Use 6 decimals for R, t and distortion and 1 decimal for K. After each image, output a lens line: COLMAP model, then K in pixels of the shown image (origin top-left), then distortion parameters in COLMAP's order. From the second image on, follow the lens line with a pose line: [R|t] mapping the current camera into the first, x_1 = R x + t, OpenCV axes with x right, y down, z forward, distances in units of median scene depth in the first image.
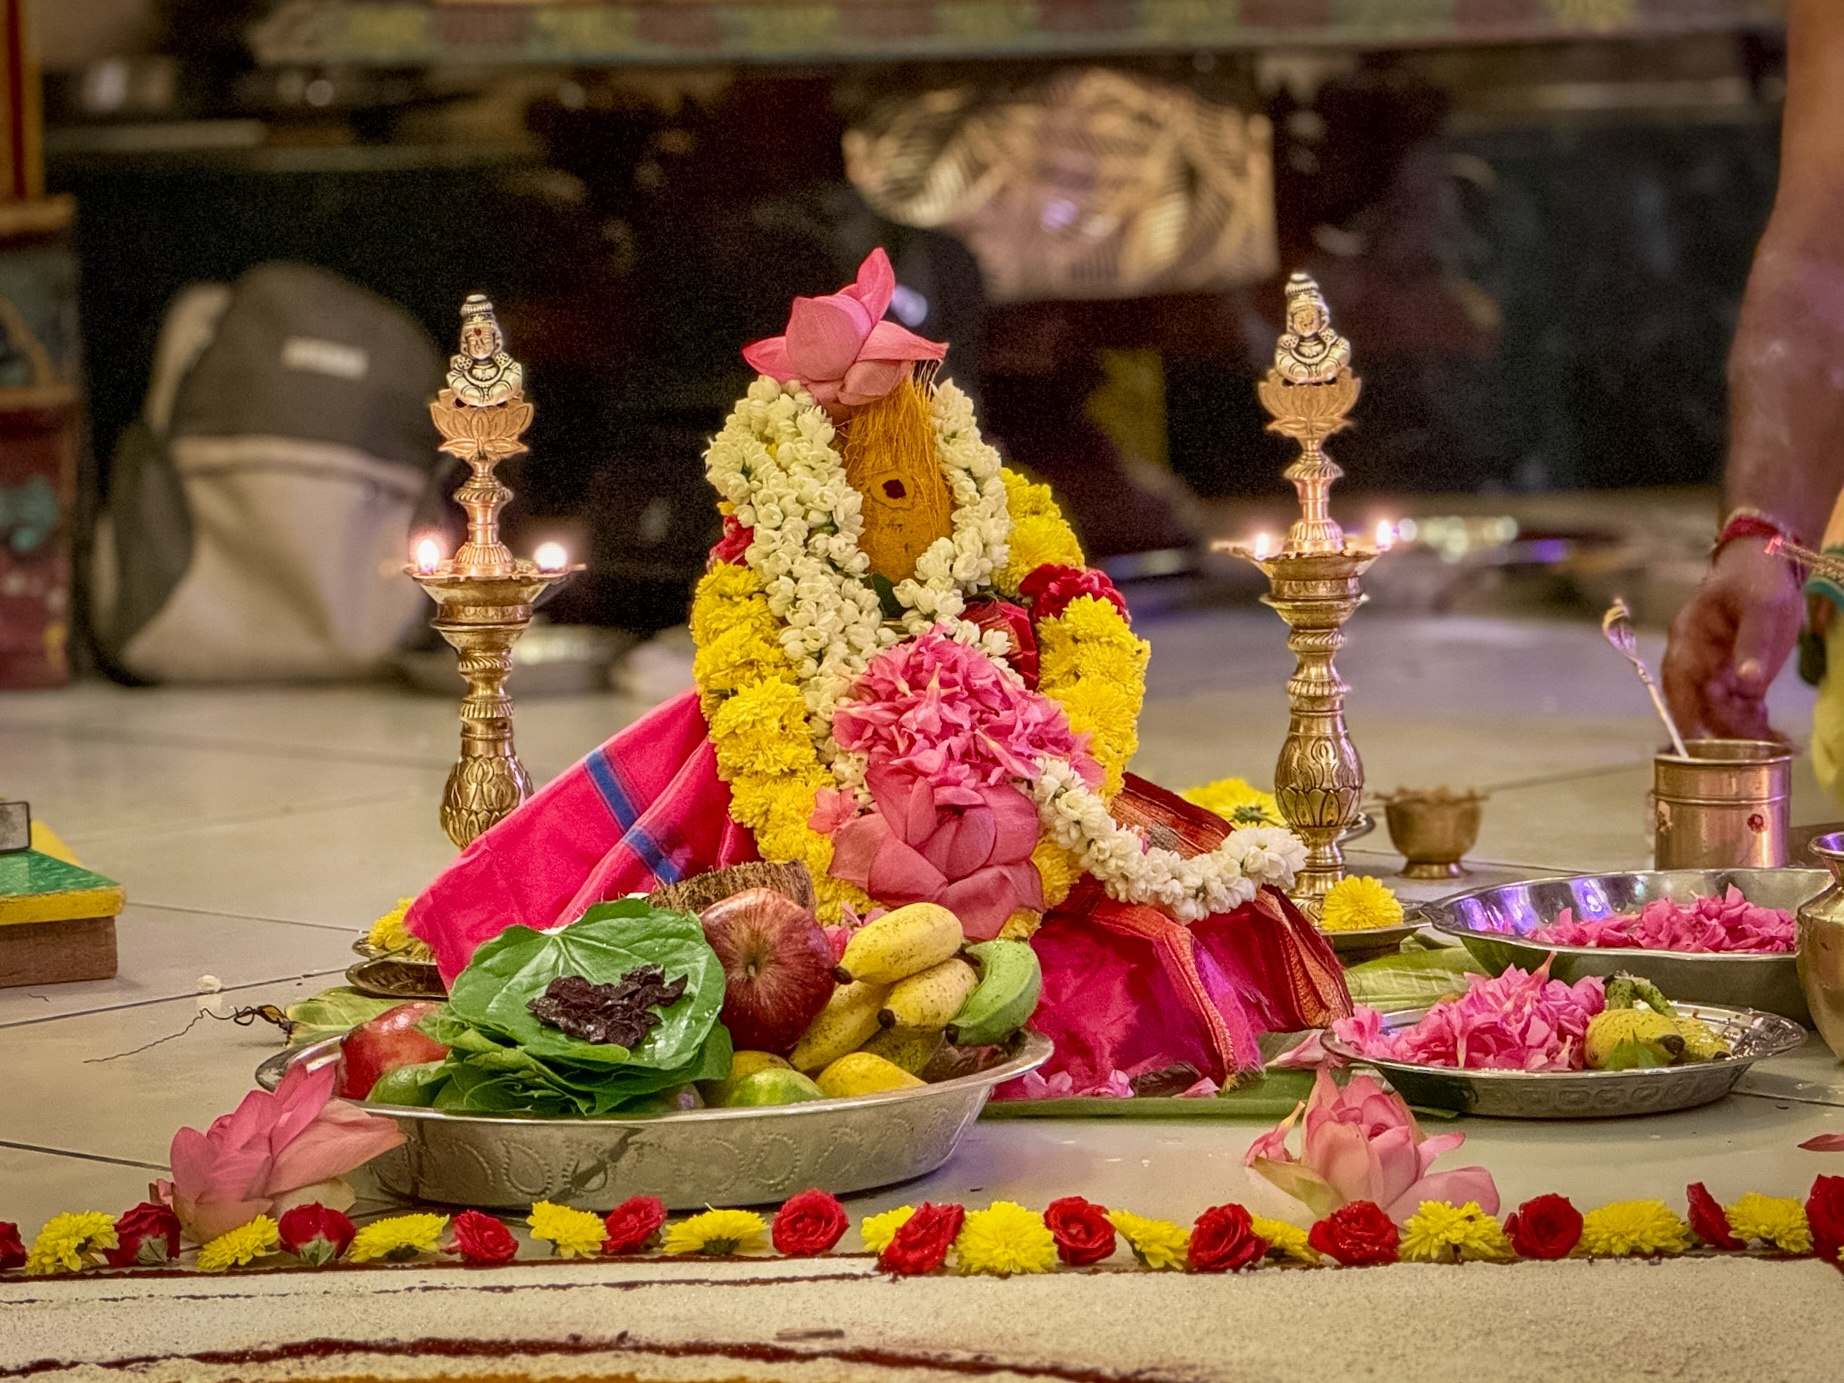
lens RADIAL K [[7190.5, 0, 921.0], [0, 7190.5, 692.9], [0, 0, 1]] dist [0.281055, 0.000000]
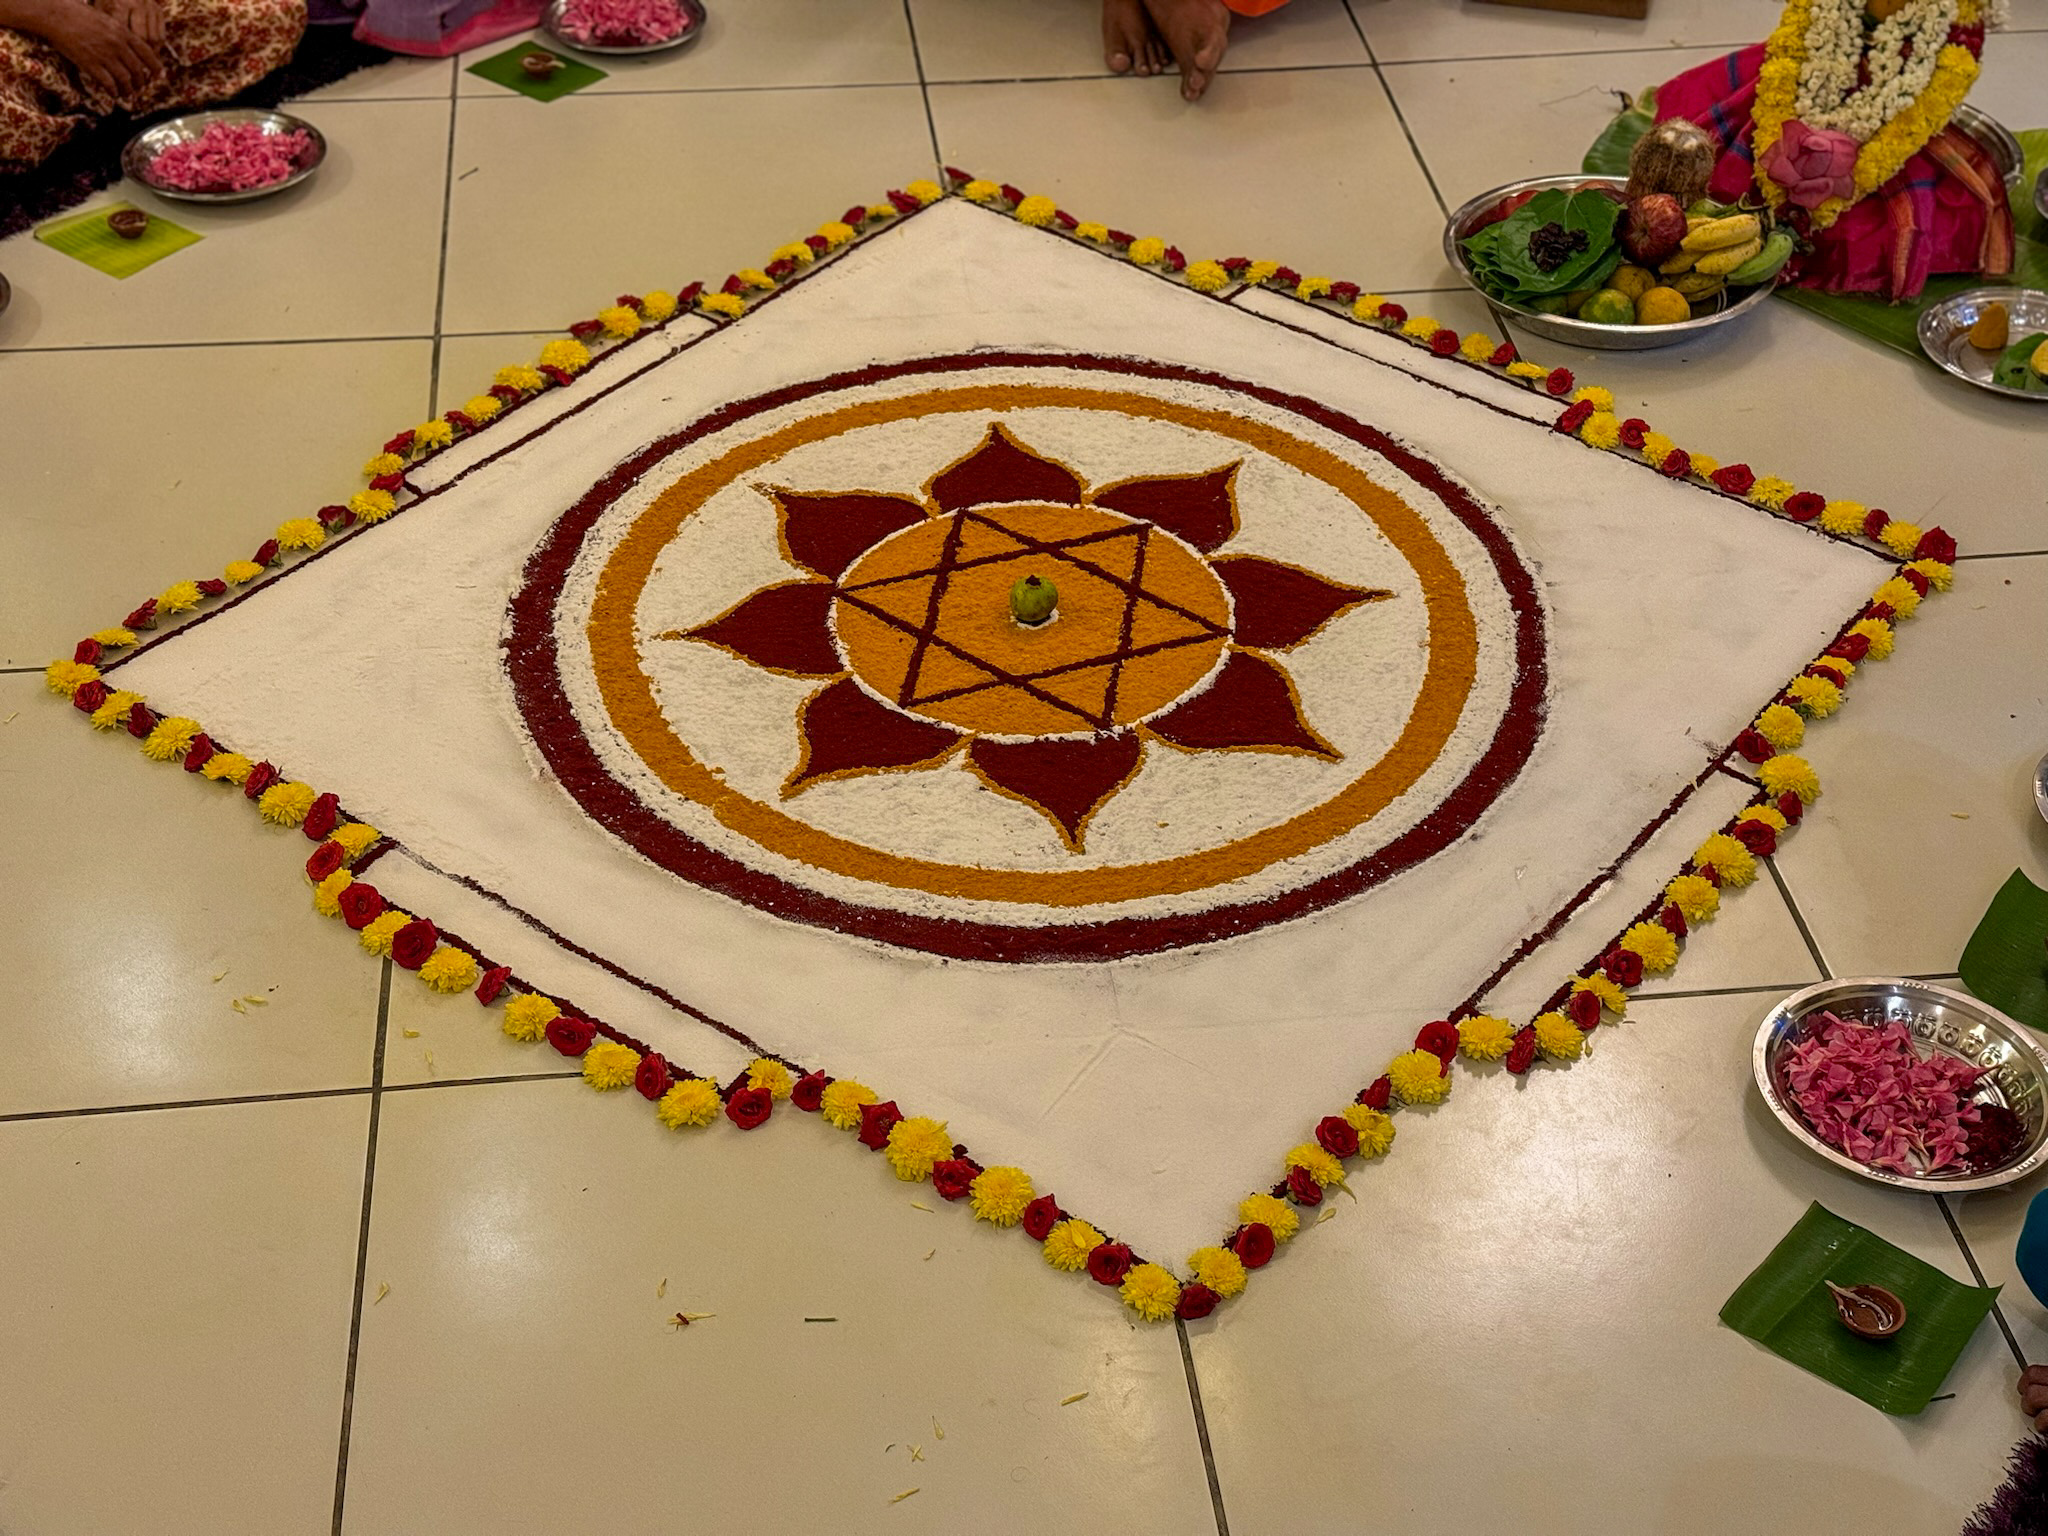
lens RADIAL K [[2854.9, 0, 1026.7], [0, 2854.9, 777.3], [0, 0, 1]] dist [0.186998, 0.000000]
pose [[0.772021, 0.419876, -0.477167, 0.327471], [-0.087977, 0.814103, 0.574017, -0.323244], [0.629479, -0.401174, 0.665444, 0.155707]]
